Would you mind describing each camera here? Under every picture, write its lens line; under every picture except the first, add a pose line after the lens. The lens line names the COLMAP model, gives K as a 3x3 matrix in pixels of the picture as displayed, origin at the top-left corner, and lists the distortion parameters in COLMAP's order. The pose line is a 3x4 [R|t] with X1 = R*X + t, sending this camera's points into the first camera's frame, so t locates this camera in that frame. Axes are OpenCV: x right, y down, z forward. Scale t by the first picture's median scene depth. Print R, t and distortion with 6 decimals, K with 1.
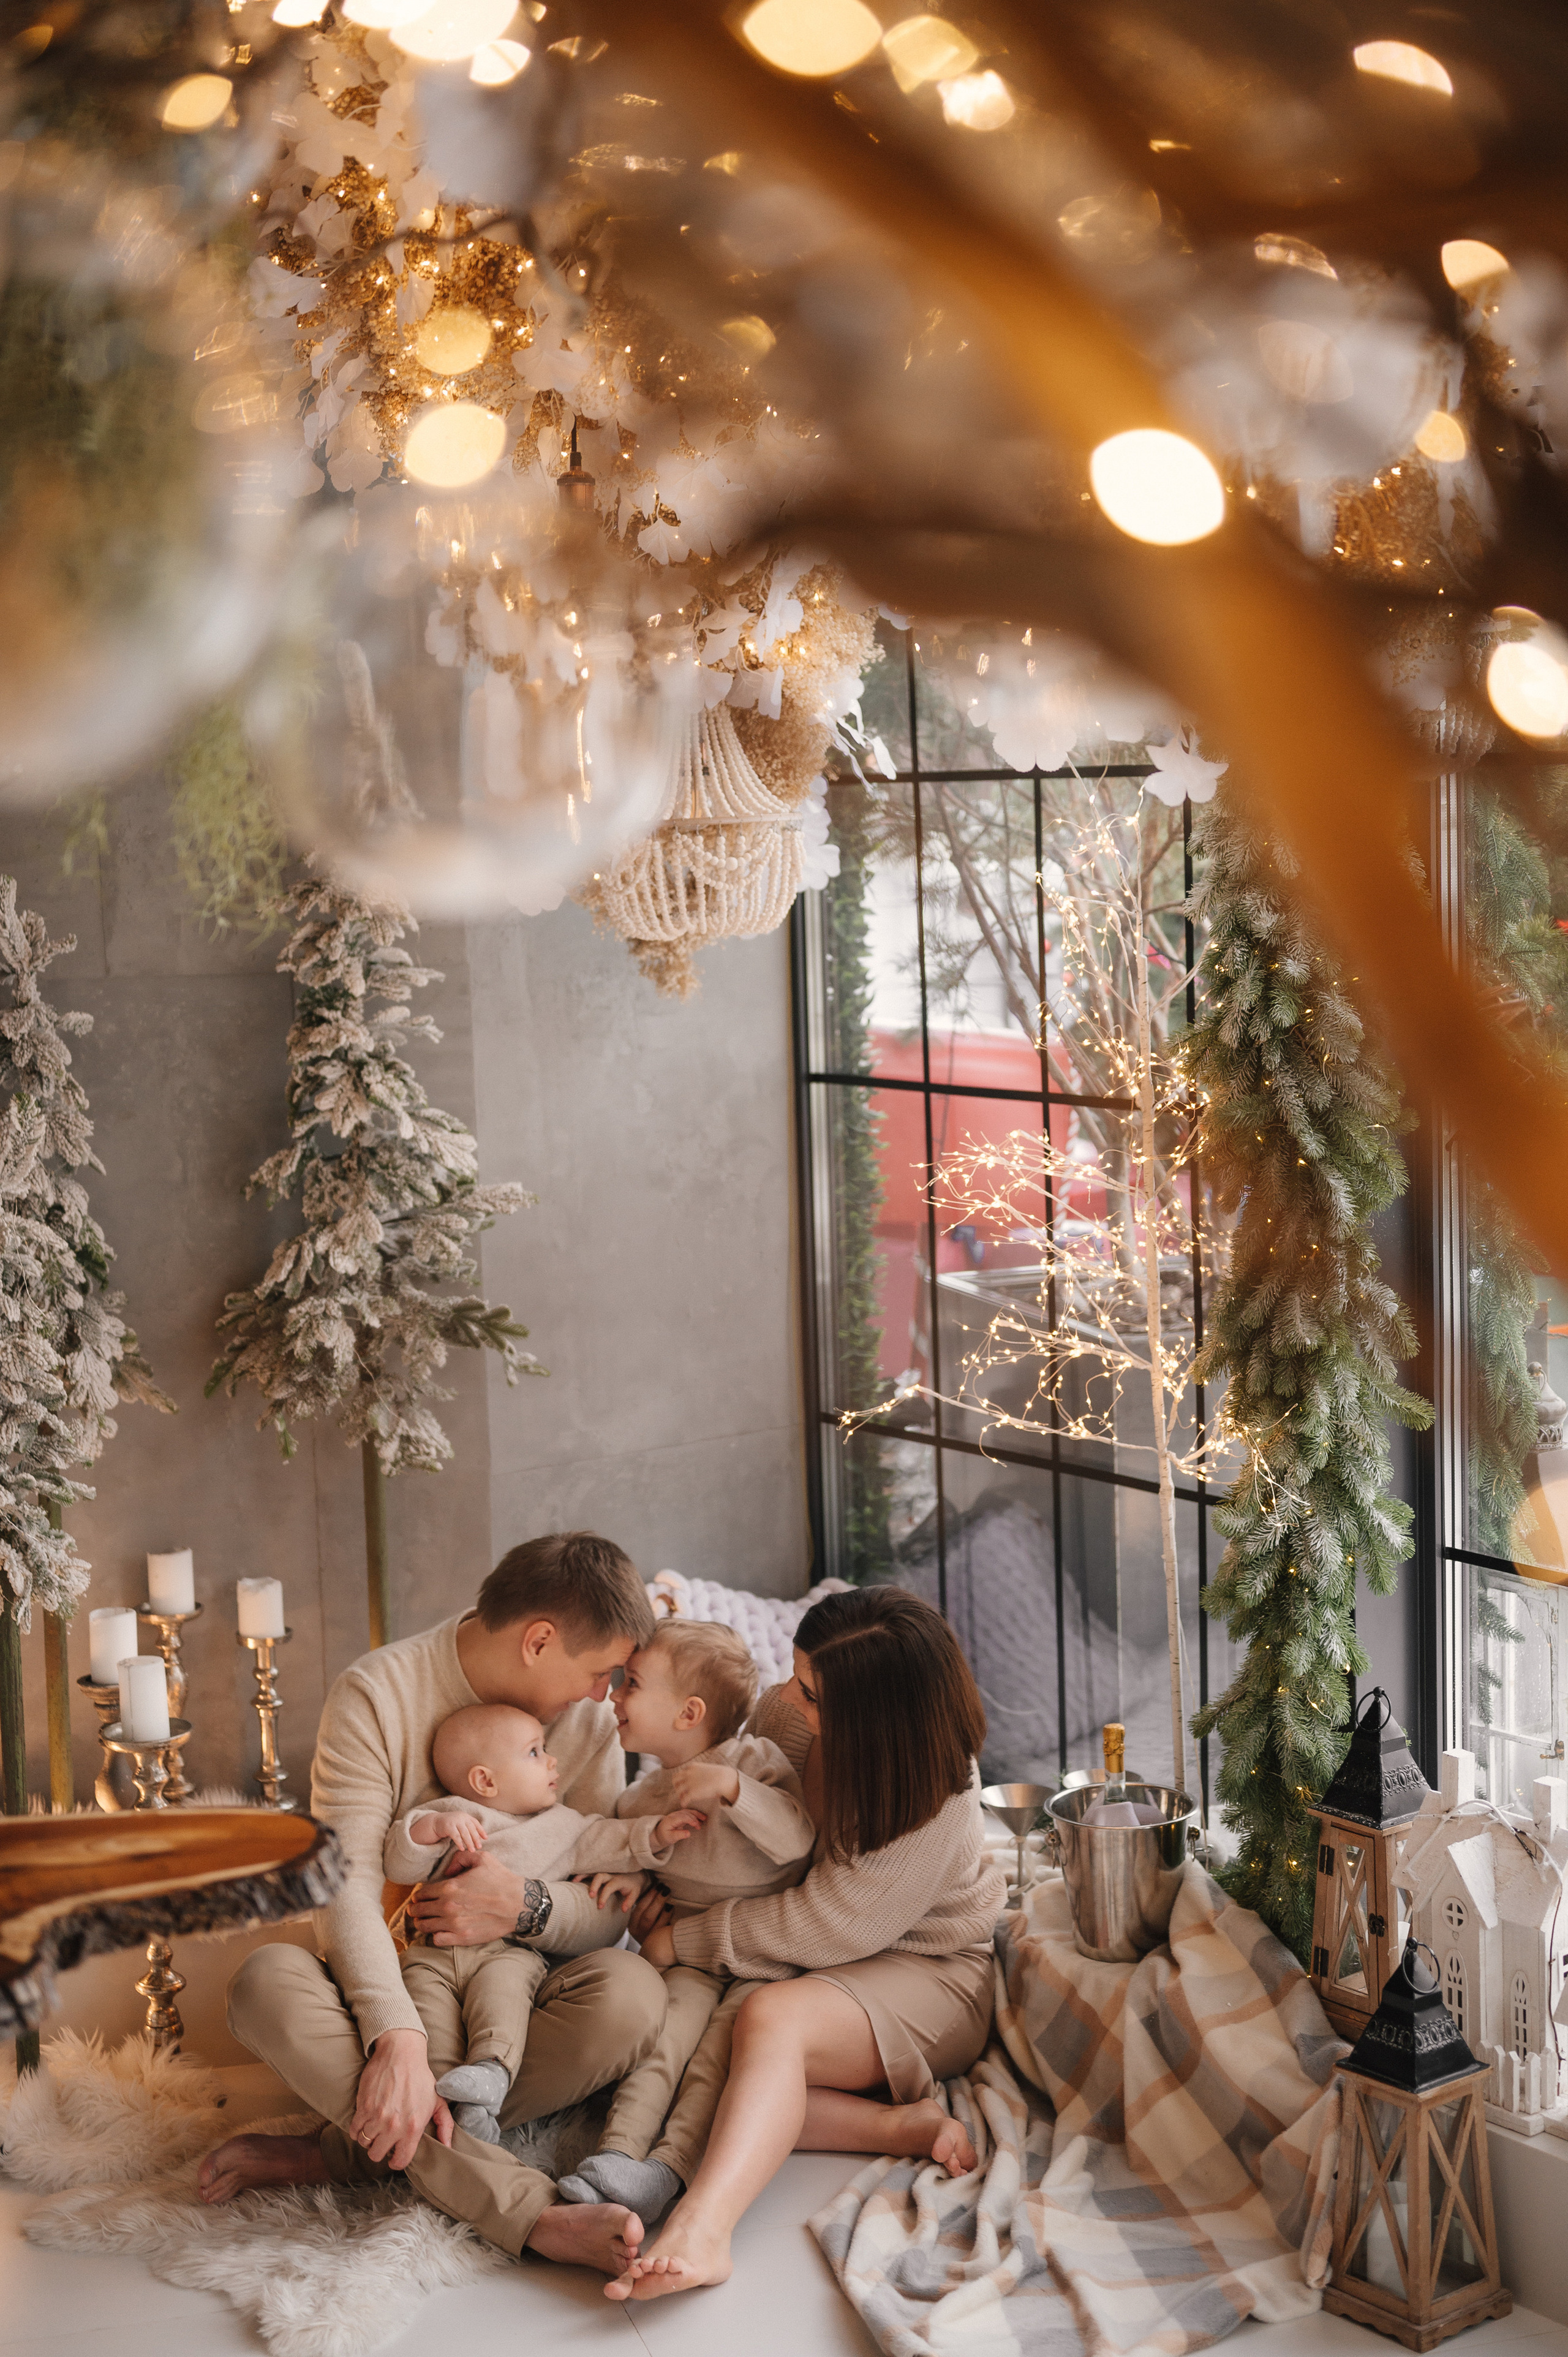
lens RADIAL K [[3325.4, 0, 752.8], [0, 3325.4, 1217.7], [0, 0, 1]] dist [0.013965, 0.000000]
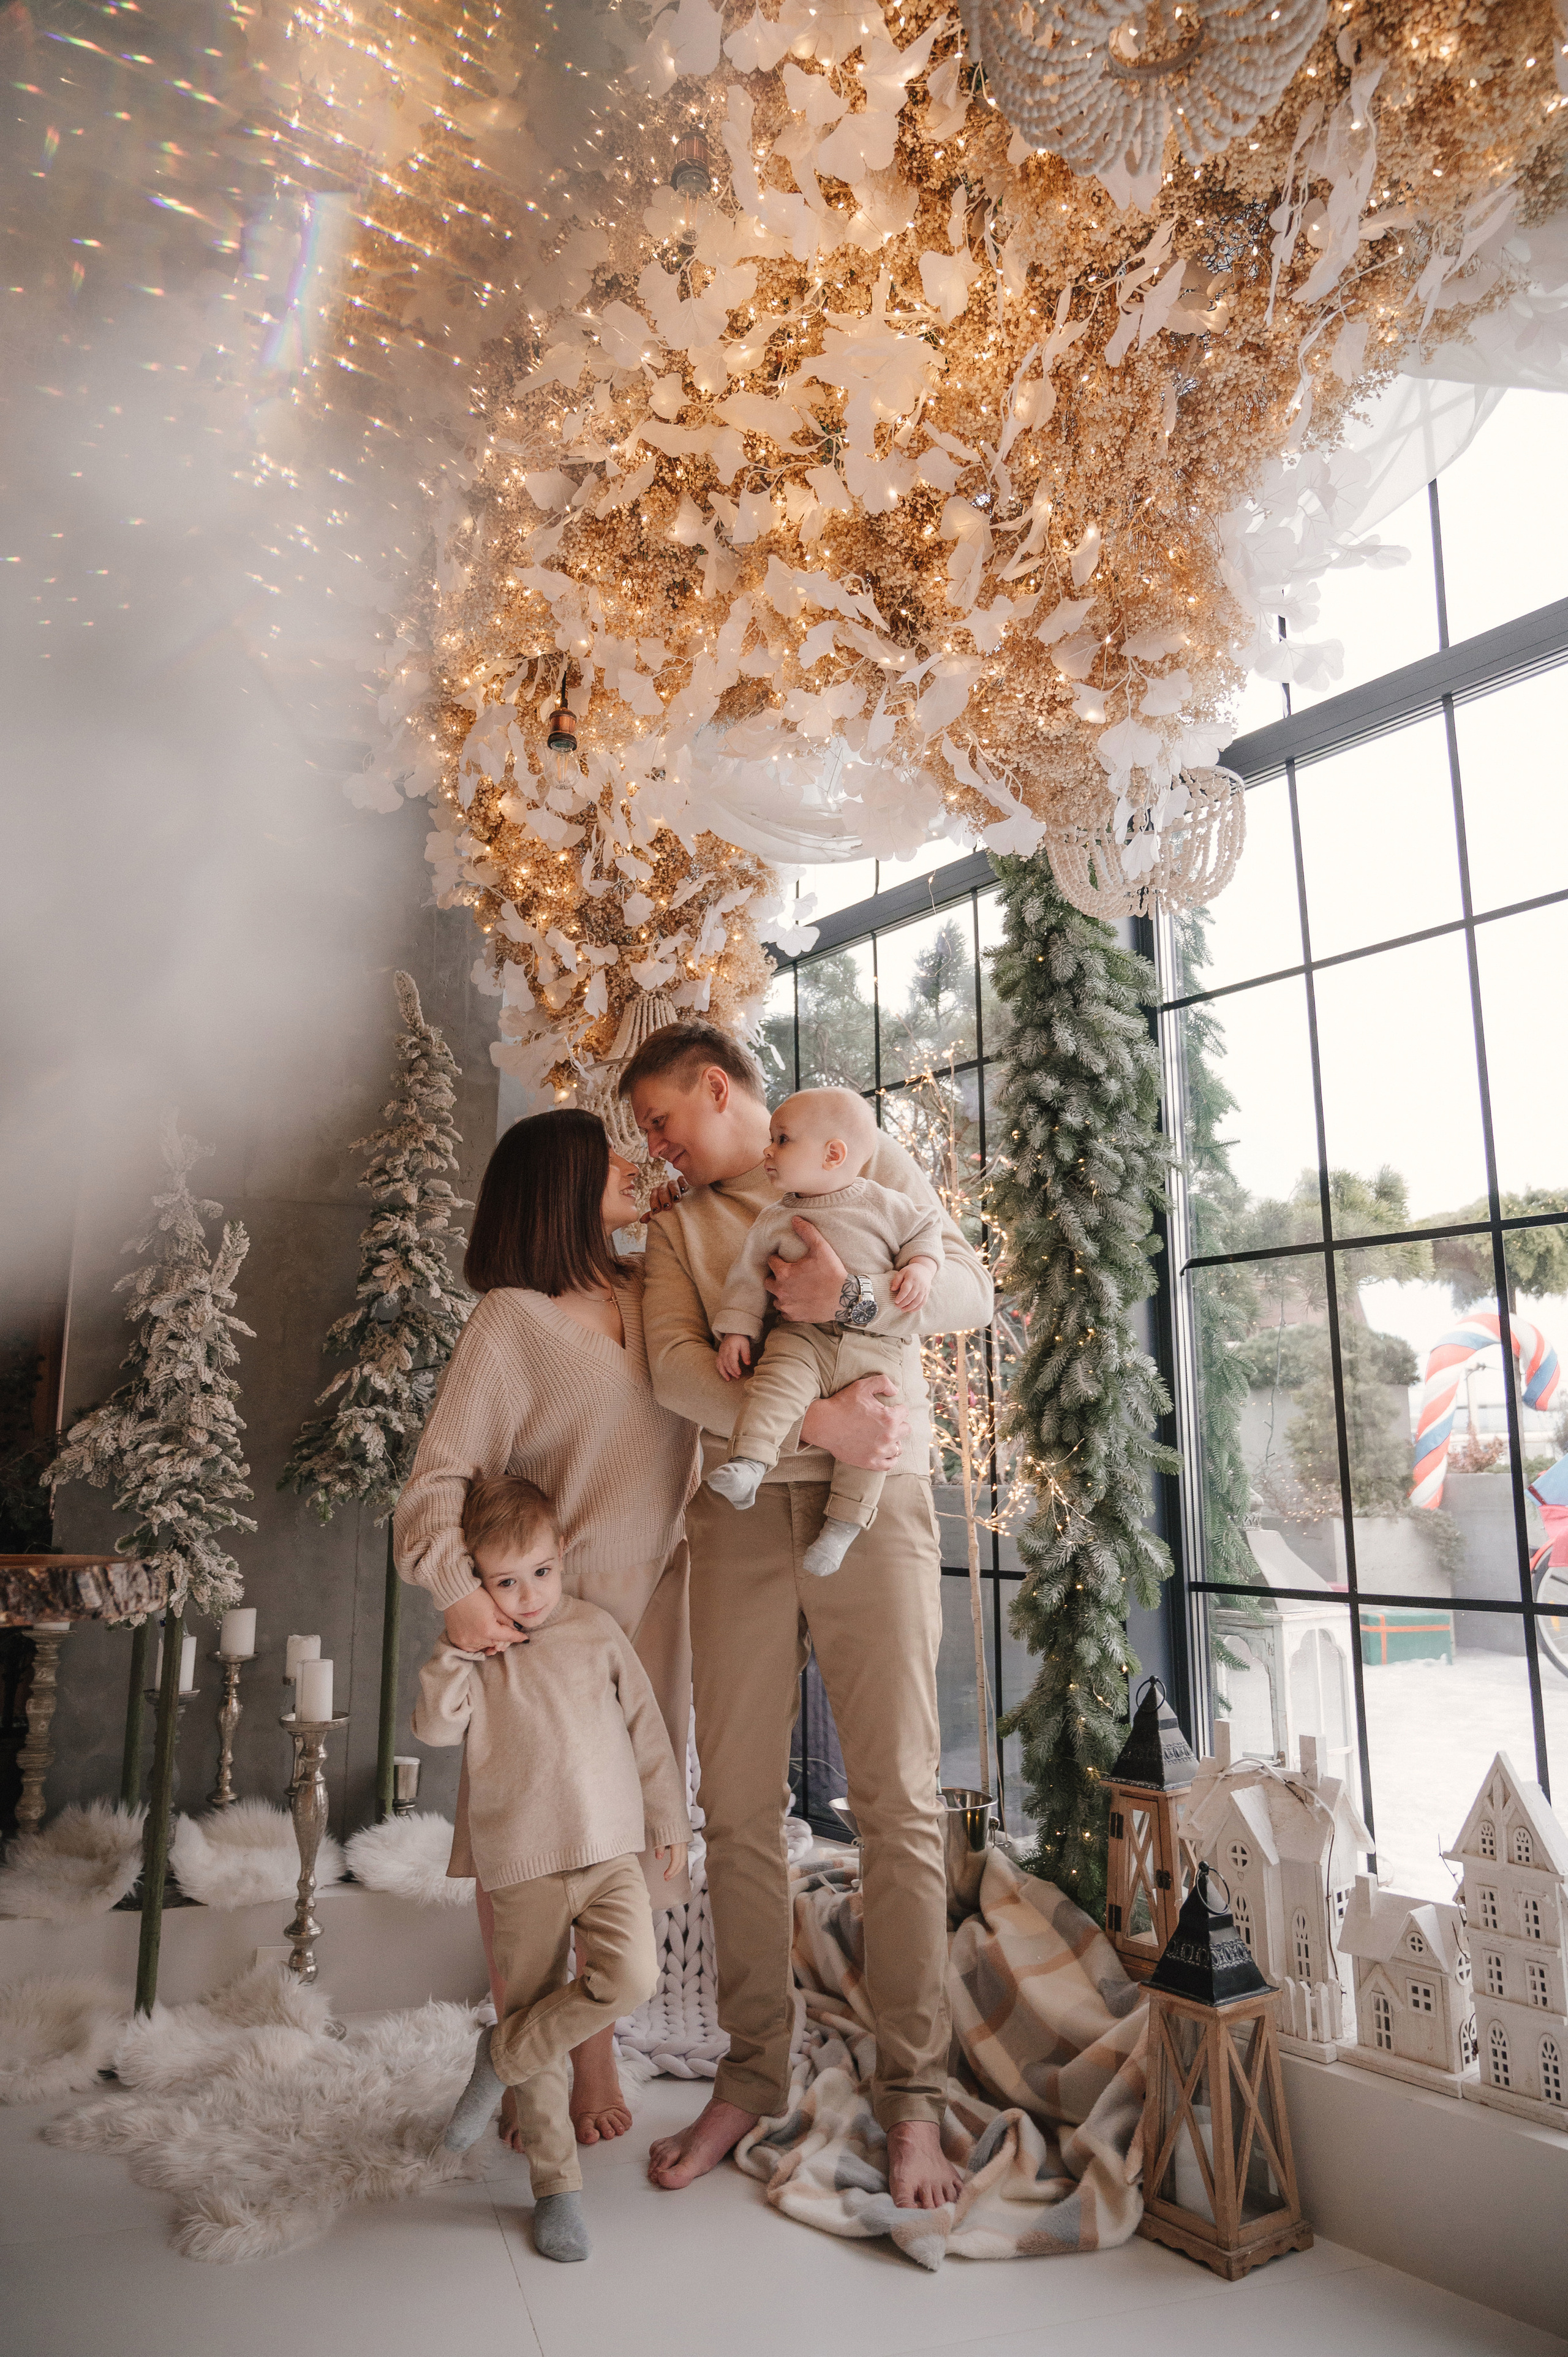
lens RADIAL K [[1577.8, 0, 768.1], [0, 1577.8, 1192.3], [0, 0, 1]] dist [-0.007640, 0.019411]
pose [[0.998985, 0.036303, 0.026670, 0.019485], [-0.026598, 0.953192, -0.301194, 0.139980], [-0.036355, 0.300179, 0.953190, 0.359932]]
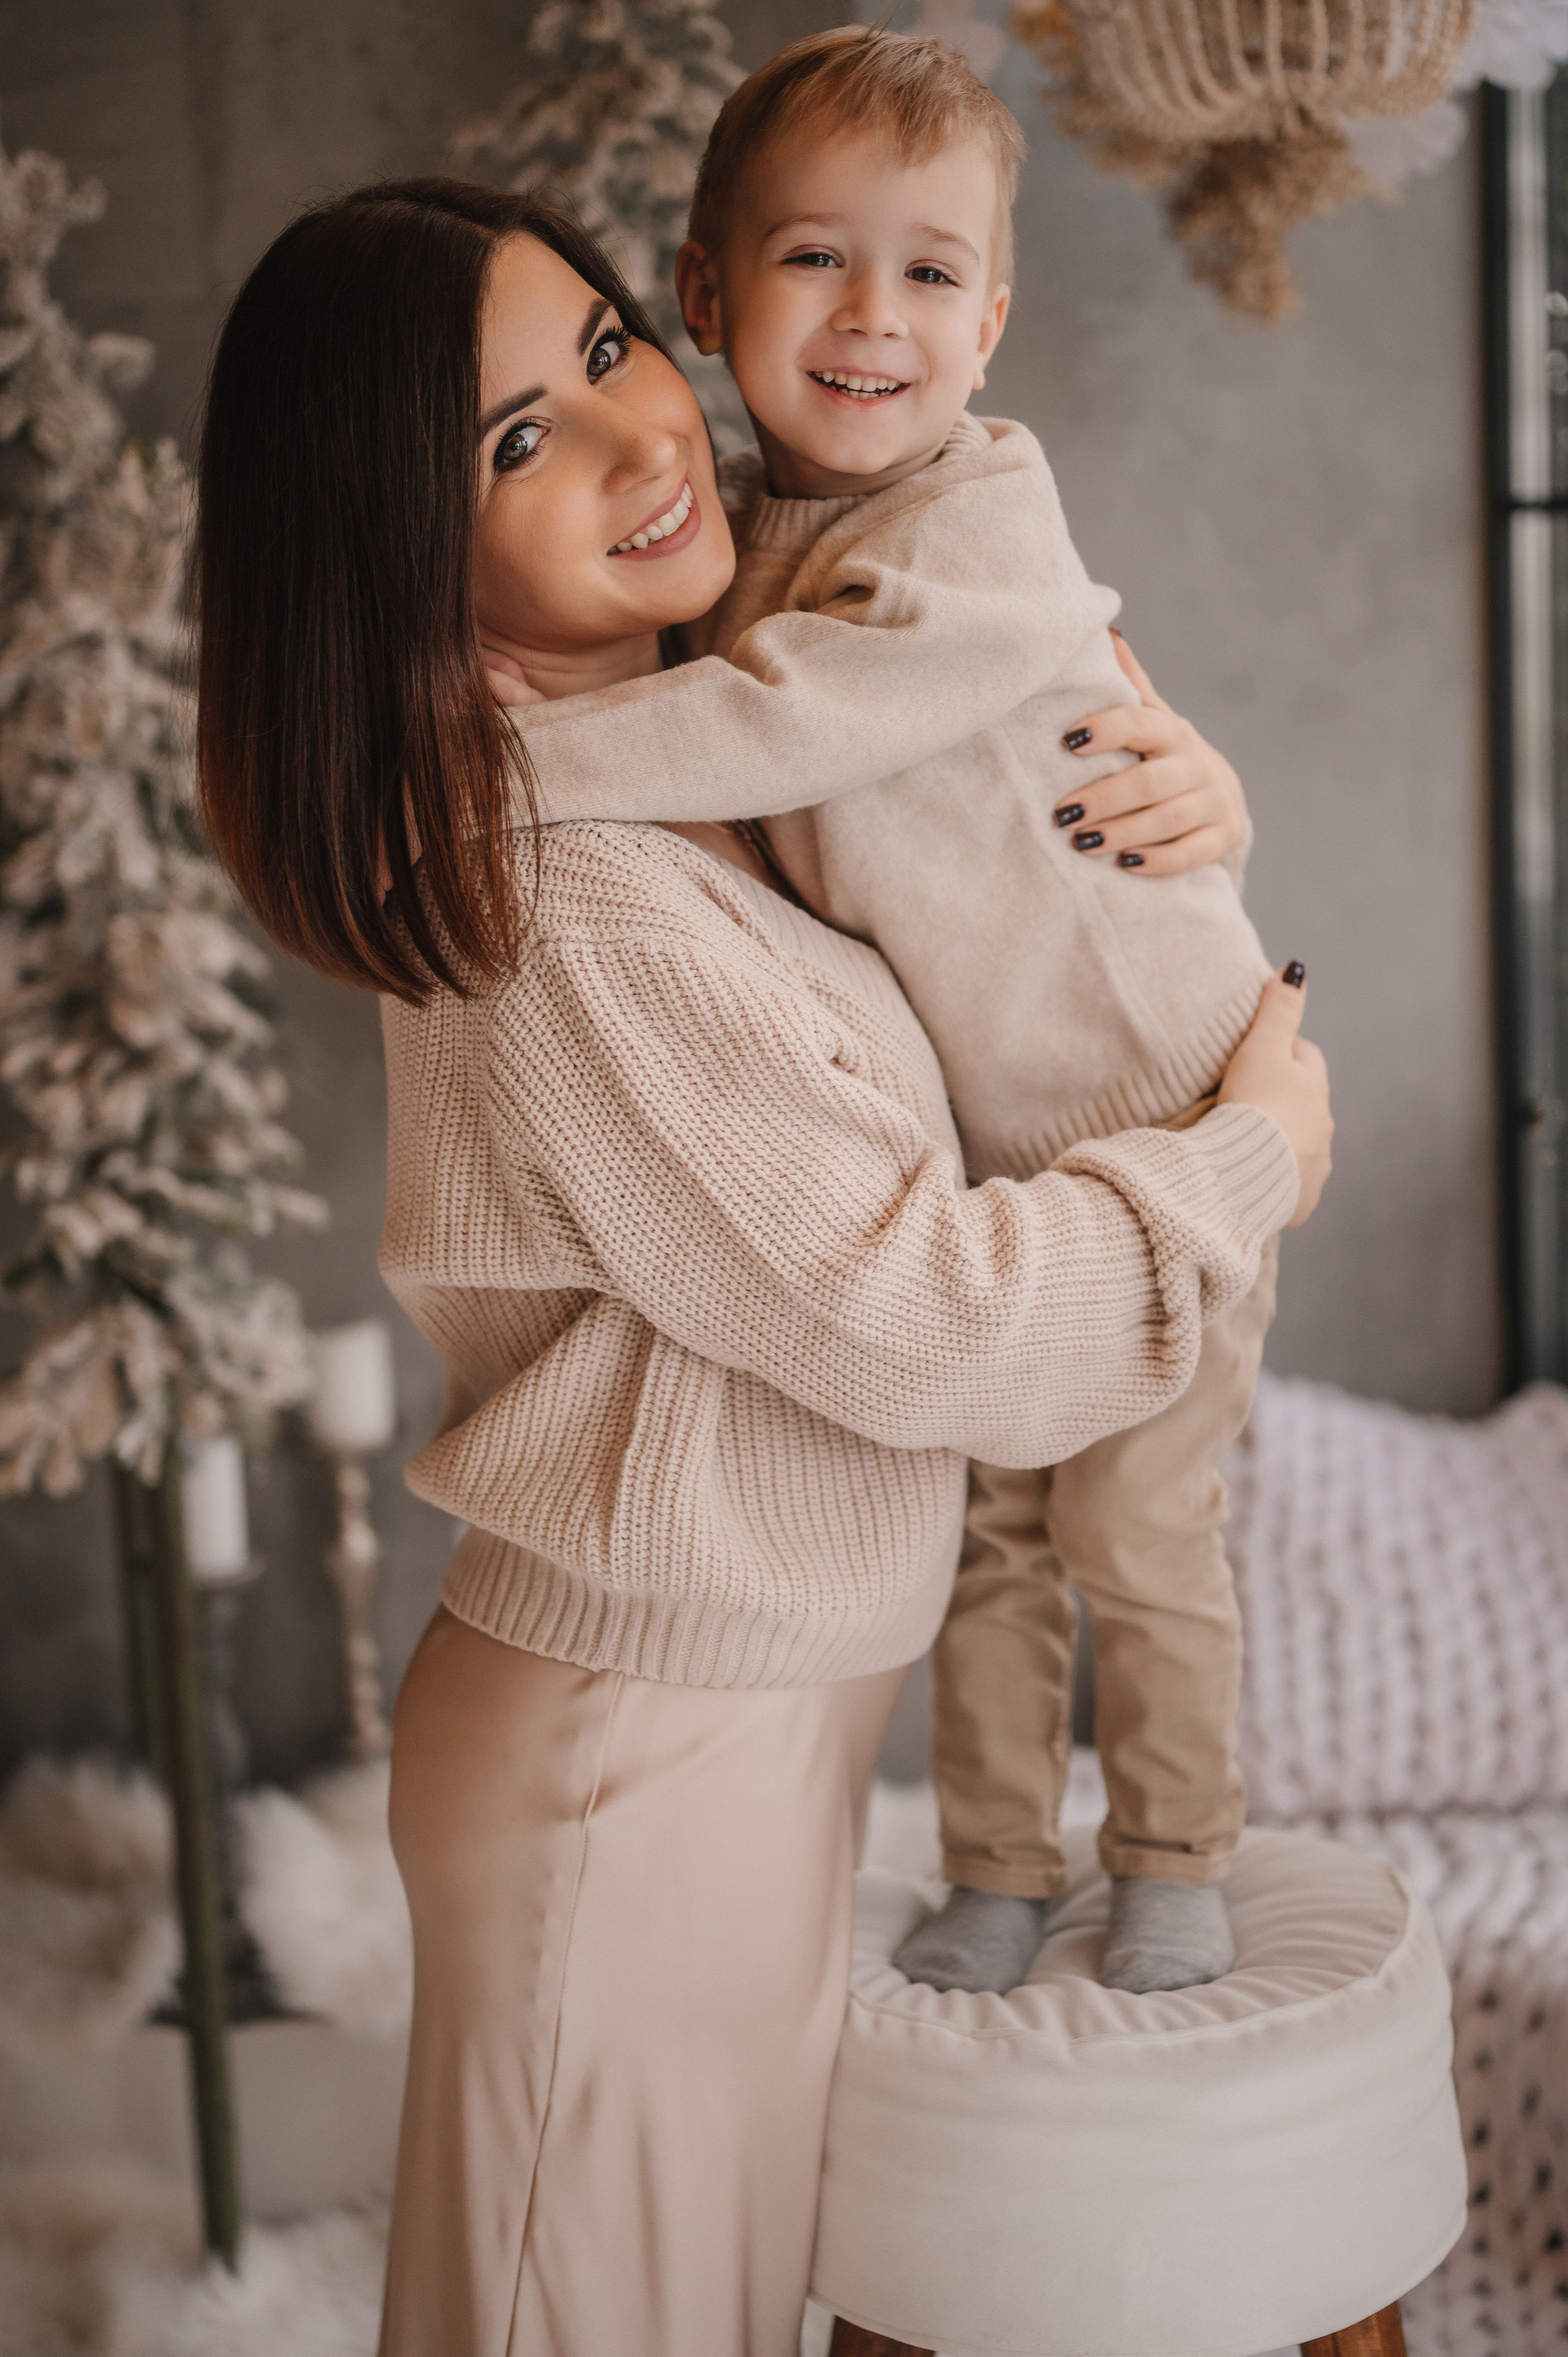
lens RADIAL K [[3325.4, 0, 789.0], [0, 3325.4, 1166.2], [0, 0, 1]] dist [0.013965, 0.000000]
pose [[0.978056, 0.018577, -0.207515, 0.019200], [-0.003706, 0.997411, 0.071821, 0.034545], [0.208312, -0.069476, 0.975592, 0.511247]]
